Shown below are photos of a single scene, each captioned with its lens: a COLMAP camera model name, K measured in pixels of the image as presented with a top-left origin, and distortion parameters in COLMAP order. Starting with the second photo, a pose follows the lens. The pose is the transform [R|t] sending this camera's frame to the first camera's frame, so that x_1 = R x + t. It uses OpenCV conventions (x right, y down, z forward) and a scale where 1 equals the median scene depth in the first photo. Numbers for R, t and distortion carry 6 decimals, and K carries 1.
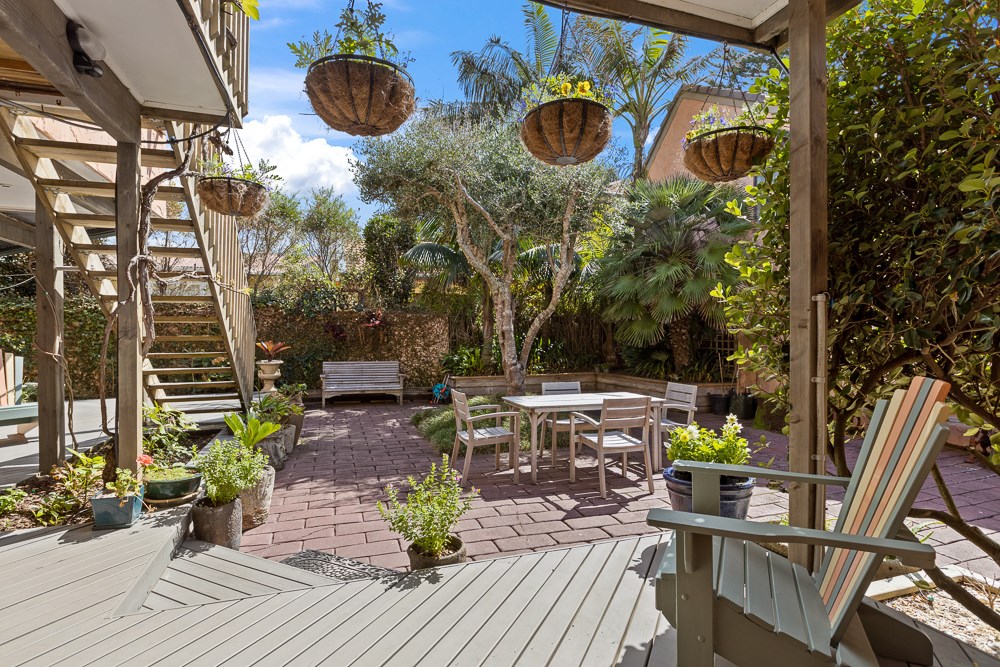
lens RADIAL K [[499.8, 0, 498.3], [0, 499.8, 335.2], [0, 0, 1]] dist [0.003970, 0.000266]
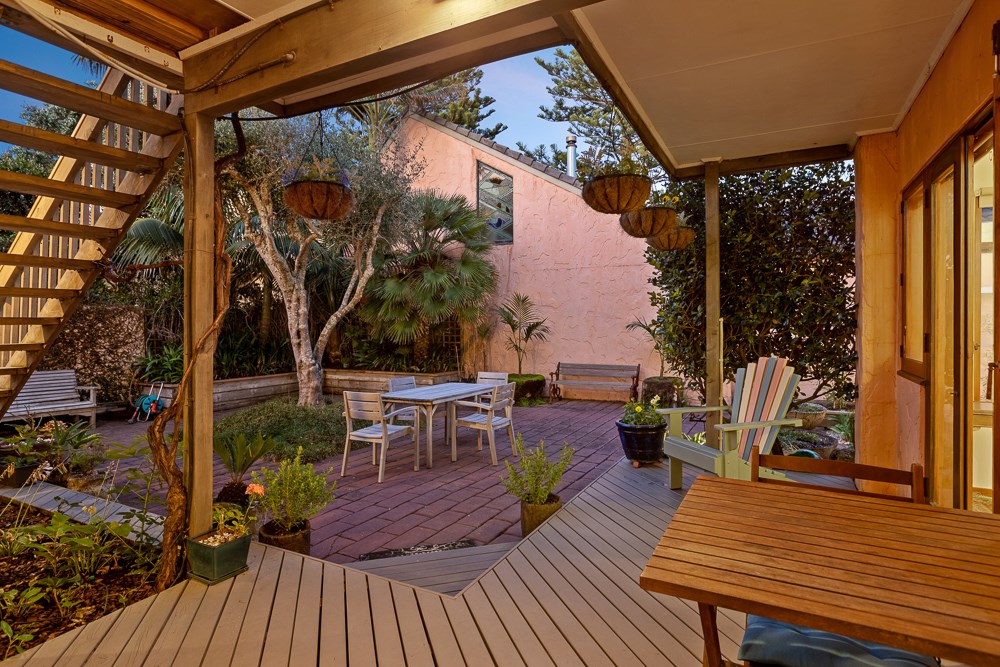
lens RADIAL K [[524.6, 0, 500.6], [0, 524.6, 327.5], [0, 0, 1]] dist [0.002440, 0.000222]
pose [[0.730859, -0.004359, 0.682515, -0.306645], [0.003808, 0.999990, 0.002309, -0.010737], [-0.682518, 0.000912, 0.730868, 0.010677]]
